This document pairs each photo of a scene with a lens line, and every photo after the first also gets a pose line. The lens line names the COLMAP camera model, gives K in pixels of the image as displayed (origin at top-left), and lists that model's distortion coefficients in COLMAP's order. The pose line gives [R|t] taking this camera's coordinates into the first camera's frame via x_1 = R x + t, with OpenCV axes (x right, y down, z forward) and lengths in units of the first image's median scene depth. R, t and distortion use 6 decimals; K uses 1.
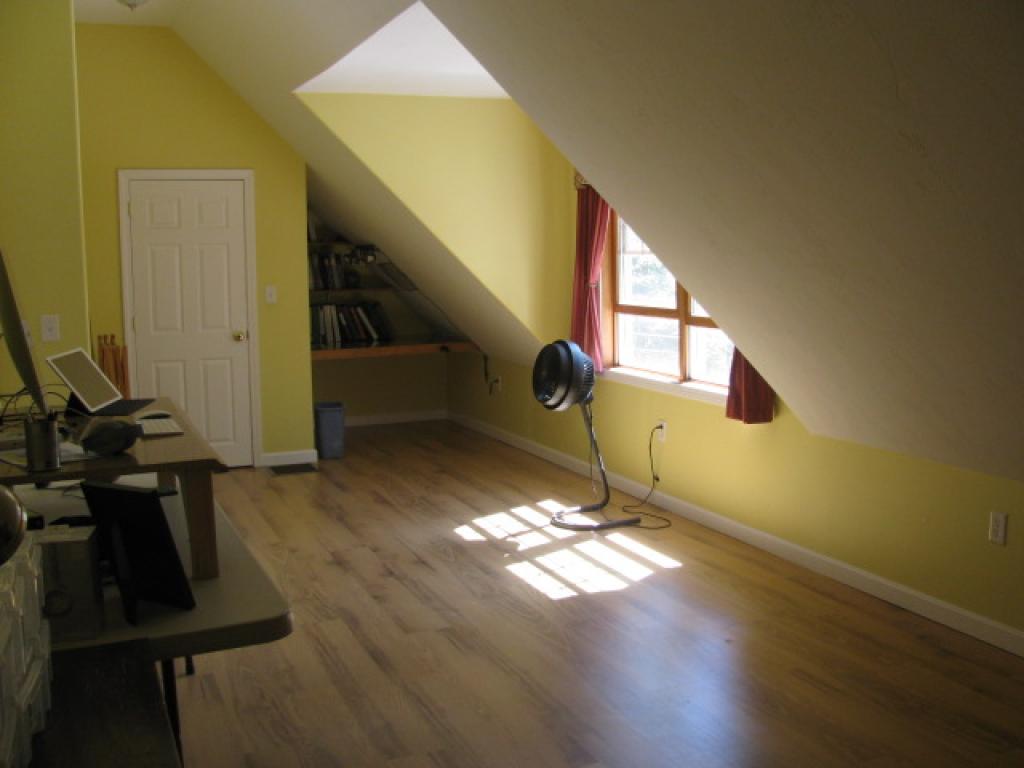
lens RADIAL K [[1060.0, 0, 524.8], [0, 1060.0, 384.3], [0, 0, 1]] dist [-0.219563, 0.255166]
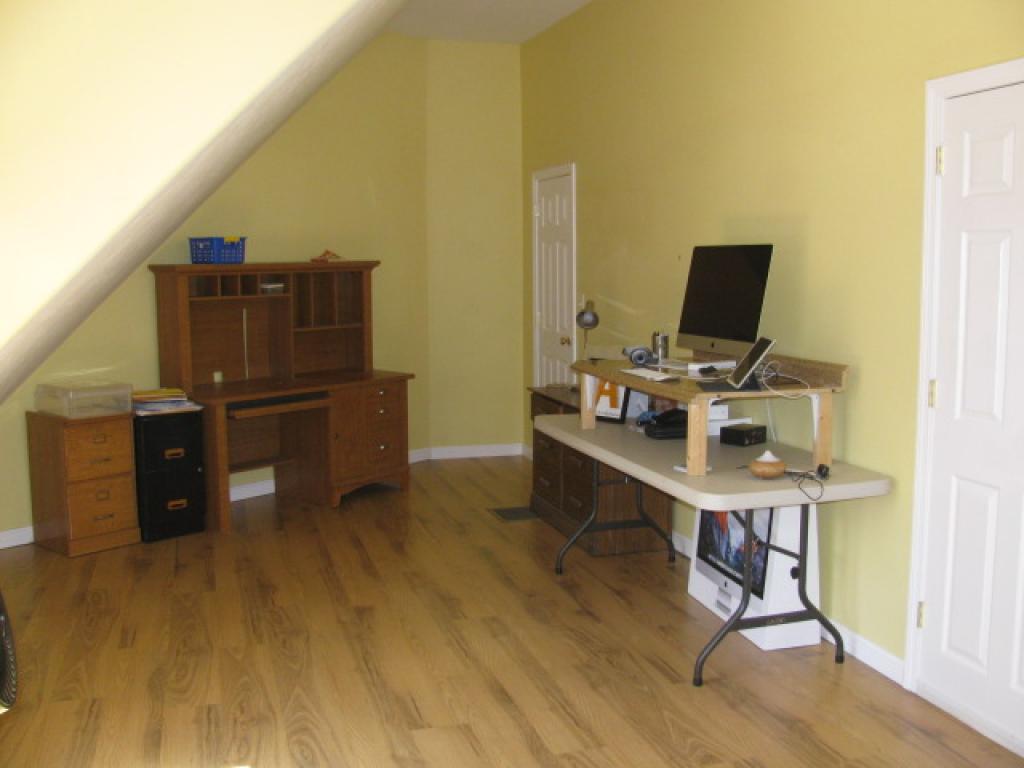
lens RADIAL K [[1060.0, 0, 524.8], [0, 1060.0, 384.3], [0, 0, 1]] dist [-0.219563, 0.255166]
pose [[-0.993362, 0.001479, 0.115020, -0.263885], [0.030538, 0.967429, 0.251294, -0.229660], [-0.110902, 0.253138, -0.961052, 1.796013]]
